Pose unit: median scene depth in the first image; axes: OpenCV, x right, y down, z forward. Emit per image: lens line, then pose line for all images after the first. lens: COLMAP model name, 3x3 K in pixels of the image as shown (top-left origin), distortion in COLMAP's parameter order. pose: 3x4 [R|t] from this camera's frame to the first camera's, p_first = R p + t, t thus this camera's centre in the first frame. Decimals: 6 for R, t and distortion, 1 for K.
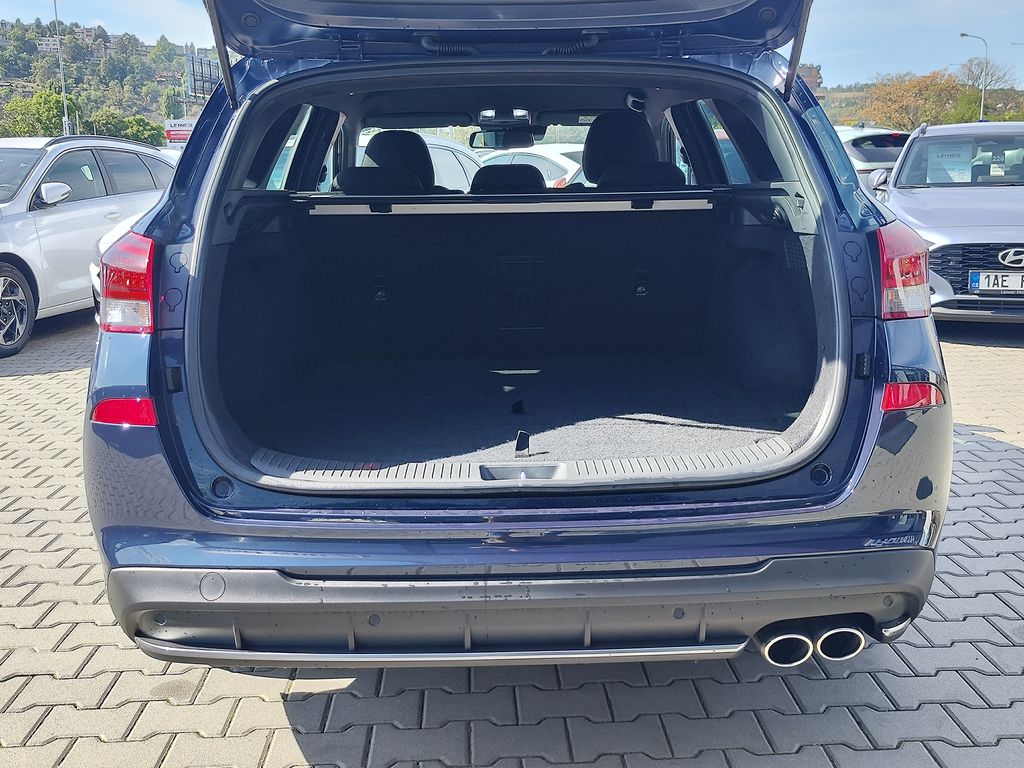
lens RADIAL K [[1064.9, 0, 510.8], [0, 1064.9, 351.2], [0, 0, 1]] dist [0.022583, 0.000000]
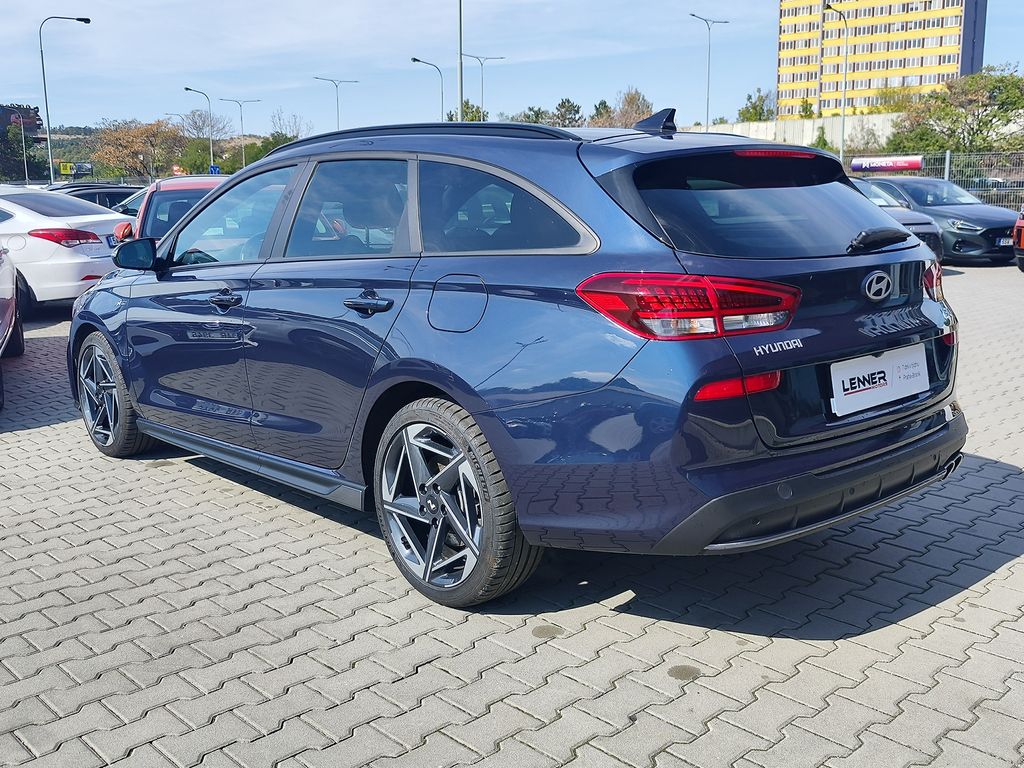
lens RADIAL K [[1005.4, 0, 525.6], [0, 1005.4, 358.3], [0, 0, 1]] dist [0.017442, 0.000000]
pose [[0.747820, -0.103959, 0.655711, -1.052306], [0.118531, 0.992702, 0.022206, -0.036553], [-0.653234, 0.061116, 0.754685, 0.084299]]
